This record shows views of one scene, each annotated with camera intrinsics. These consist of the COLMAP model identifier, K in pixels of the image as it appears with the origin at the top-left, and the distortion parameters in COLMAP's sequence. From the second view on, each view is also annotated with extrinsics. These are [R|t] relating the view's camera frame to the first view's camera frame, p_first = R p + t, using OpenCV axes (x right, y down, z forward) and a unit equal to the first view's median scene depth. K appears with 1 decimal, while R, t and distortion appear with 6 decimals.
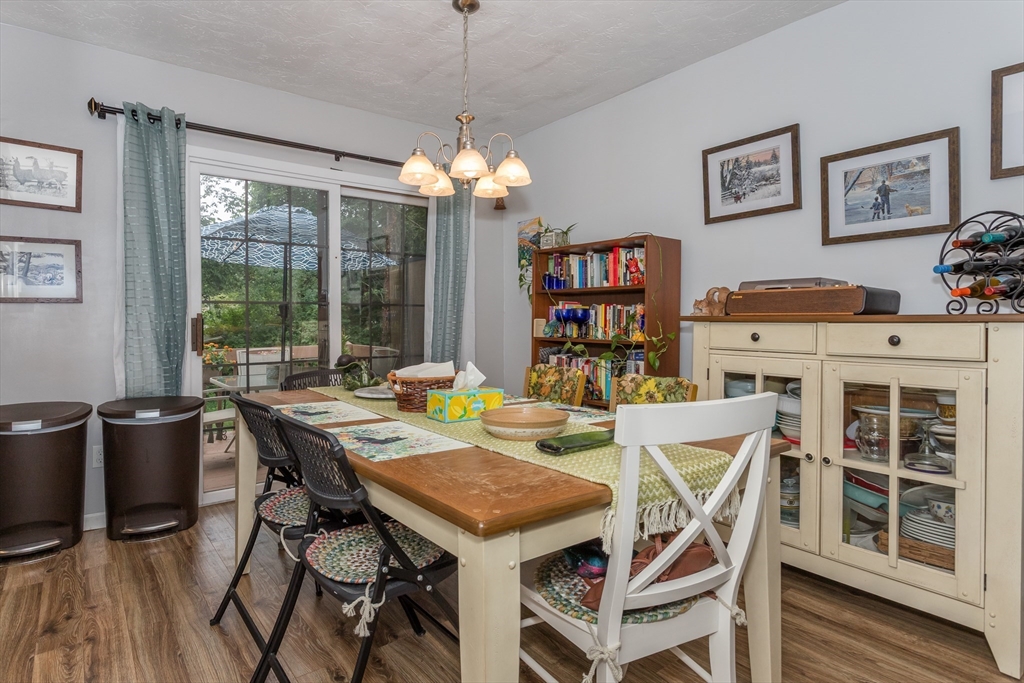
lens RADIAL K [[568.3, 0, 501.3], [0, 568.3, 334.5], [0, 0, 1]] dist [-0.002289, 0.002303]
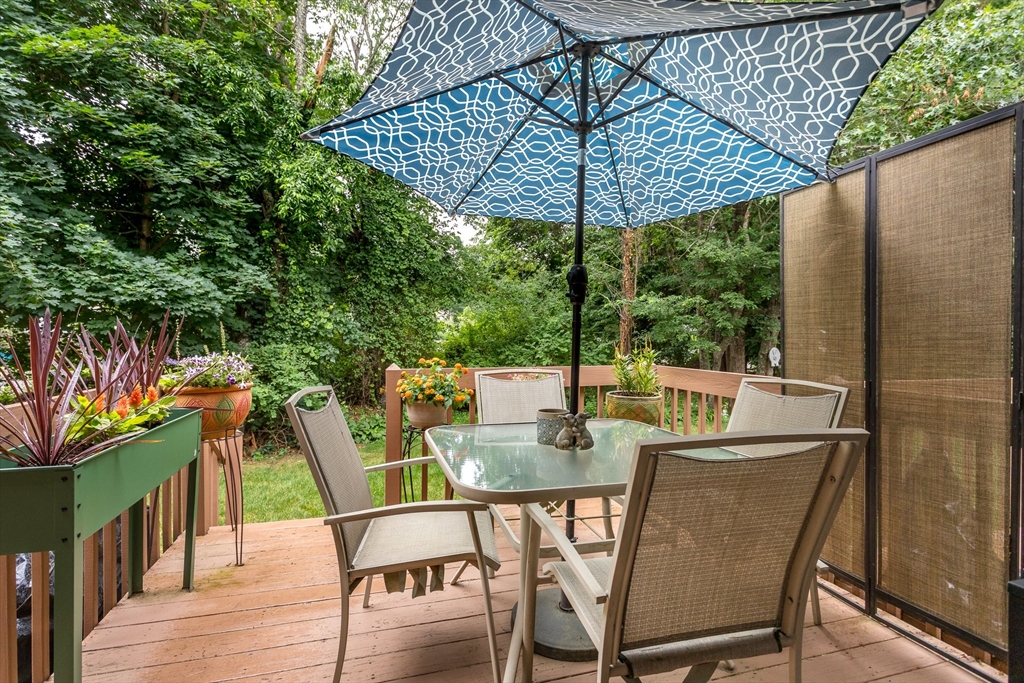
lens RADIAL K [[489.7, 0, 512.0], [0, 489.7, 341.5], [0, 0, 1]] dist [-0.000975, 0.000066]
pose [[0.937637, 0.006776, -0.347549, -0.108130], [-0.014504, 0.999702, -0.019640, 0.003170], [0.347312, 0.023456, 0.937456, 0.228402]]
